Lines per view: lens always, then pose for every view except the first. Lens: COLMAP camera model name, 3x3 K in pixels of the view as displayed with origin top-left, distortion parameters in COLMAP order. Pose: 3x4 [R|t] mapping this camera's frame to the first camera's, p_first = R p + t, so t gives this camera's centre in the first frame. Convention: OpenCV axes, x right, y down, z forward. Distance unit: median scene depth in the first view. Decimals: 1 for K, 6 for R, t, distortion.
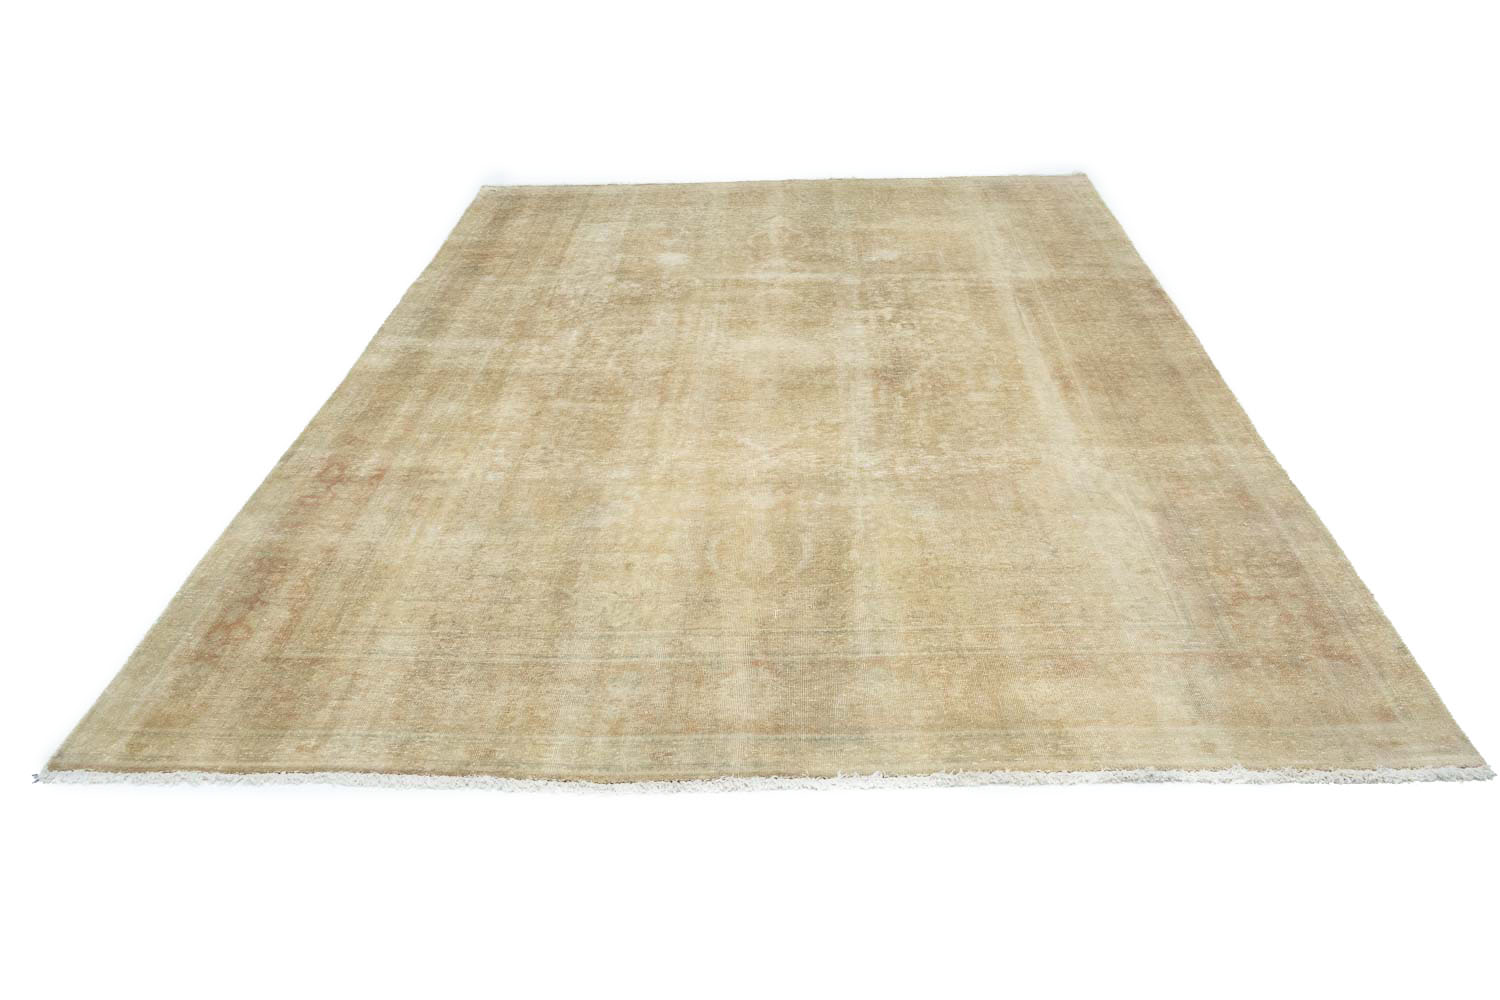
lens RADIAL K [[1249.9, 0, 744.8], [0, 1249.9, 499.8], [0, 0, 1]] dist [-0.004637, -0.000169]
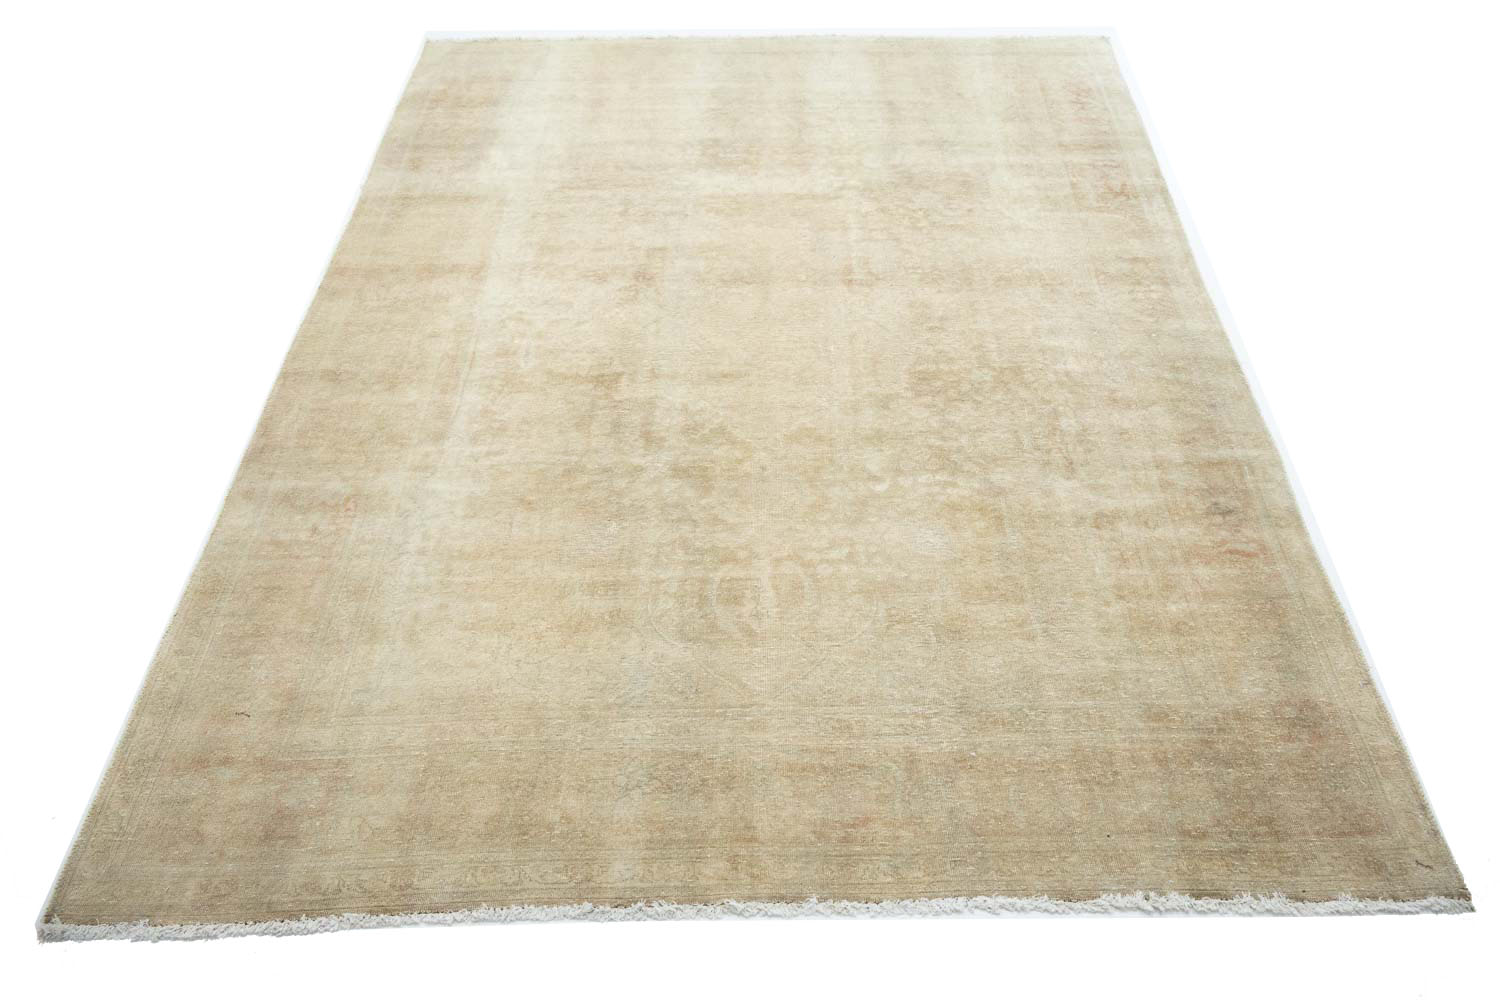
lens RADIAL K [[1249.9, 0, 742.1], [0, 1249.9, 504.9], [0, 0, 1]] dist [-0.004637, -0.000169]
pose [[-0.999468, 0.032444, 0.003257, 0.042120], [0.010989, 0.241096, 0.970439, -1.058565], [0.030700, 0.969959, -0.241324, 1.461668]]
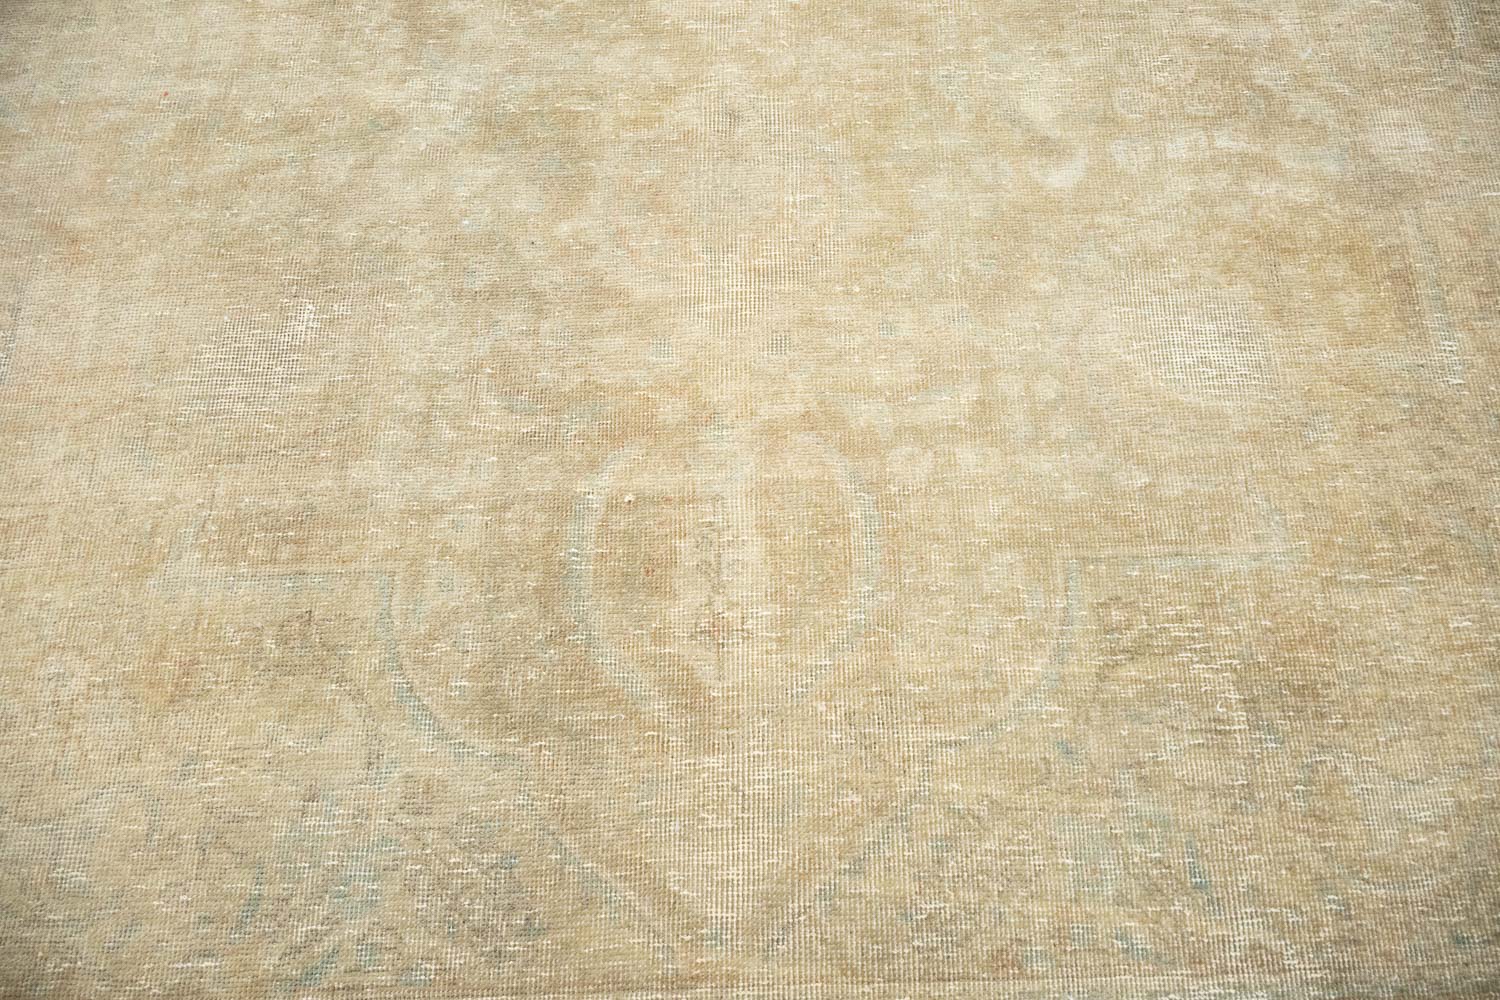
lens RADIAL K [[1249.9, 0, 742.8], [0, 1249.9, 495.0], [0, 0, 1]] dist [-0.004637, -0.000169]
pose [[-0.999091, 0.041159, 0.011083, 0.027216], [0.004302, -0.161318, 0.986893, -0.541110], [0.042407, 0.986044, 0.160994, 1.269813]]
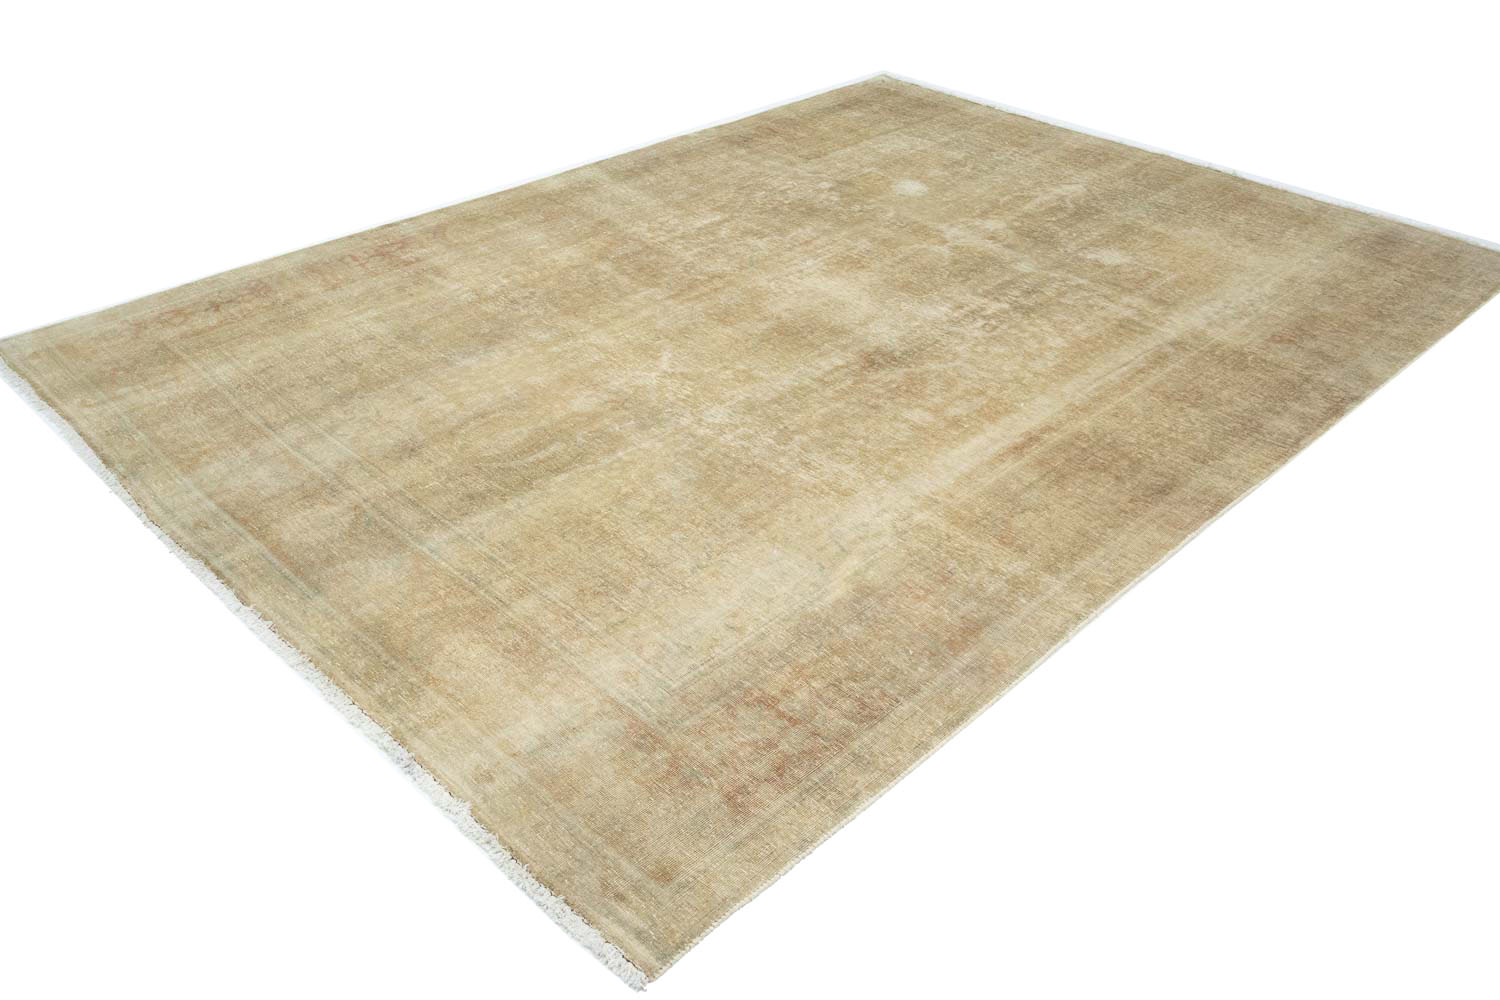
lens RADIAL K [[1249.9, 0, 746.6], [0, 1249.9, 503.4], [0, 0, 1]] dist [-0.004637, -0.000169]
pose [[0.720772, 0.430036, -0.543652, 0.598212], [-0.383975, 0.900669, 0.203368, -0.157995], [0.577106, 0.062167, 0.814300, 0.228917]]
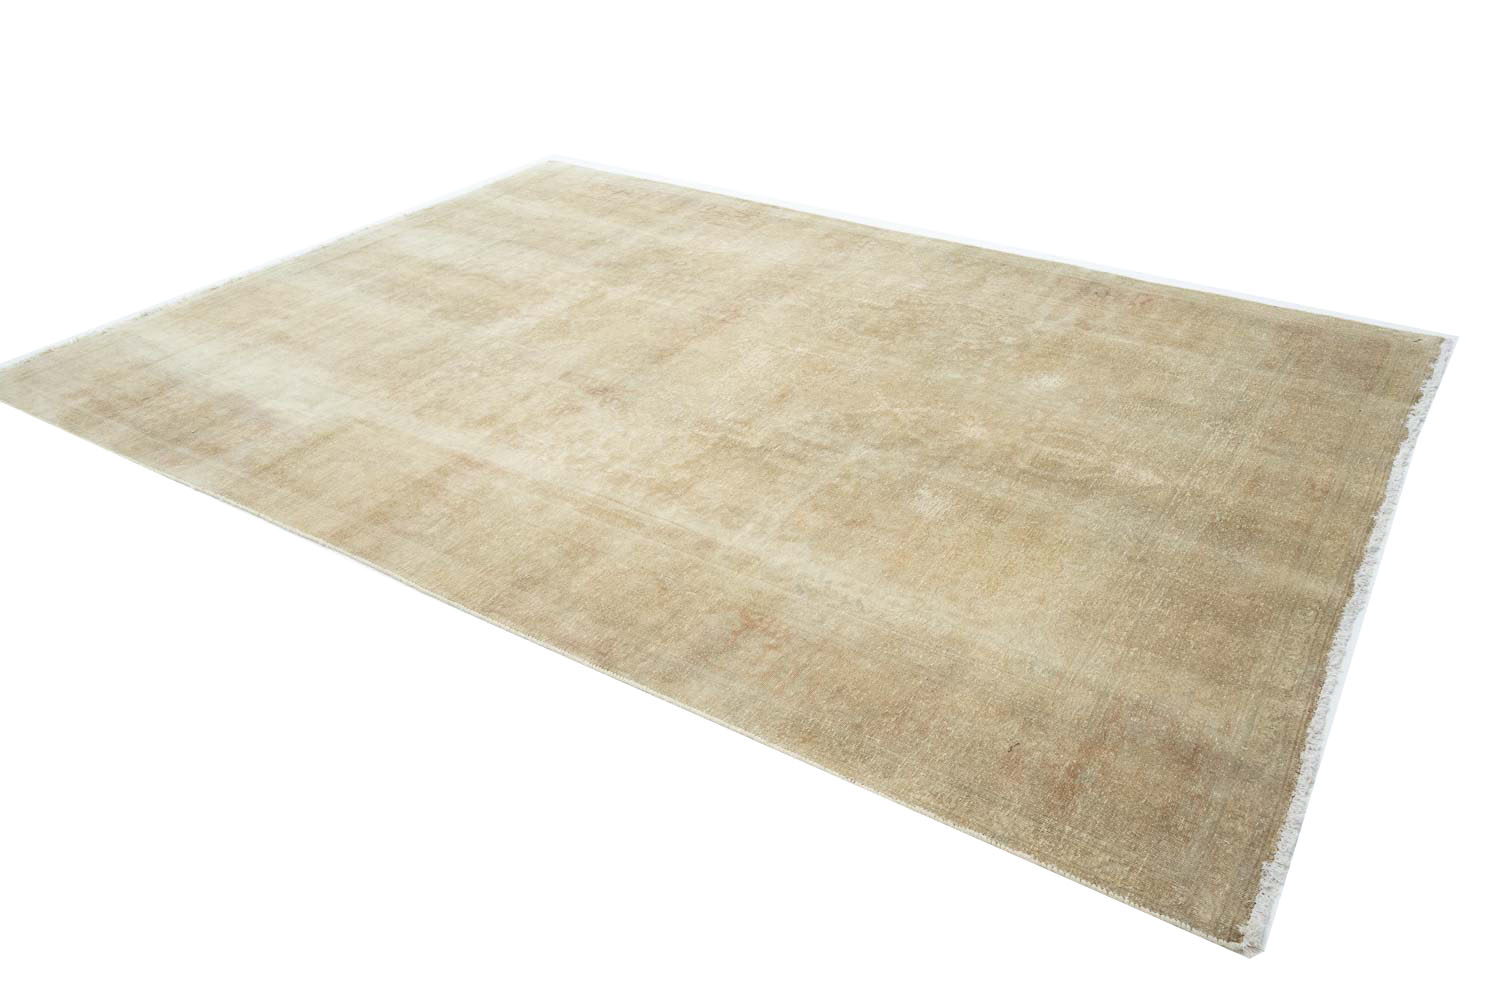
lens RADIAL K [[1249.9, 0, 753.6], [0, 1249.9, 494.4], [0, 0, 1]] dist [-0.004637, -0.000169]
pose [[-0.517141, 0.463272, -0.719684, 0.813262], [-0.426448, 0.589583, 0.685955, -0.785484], [0.742097, 0.661643, -0.107336, 1.278365]]
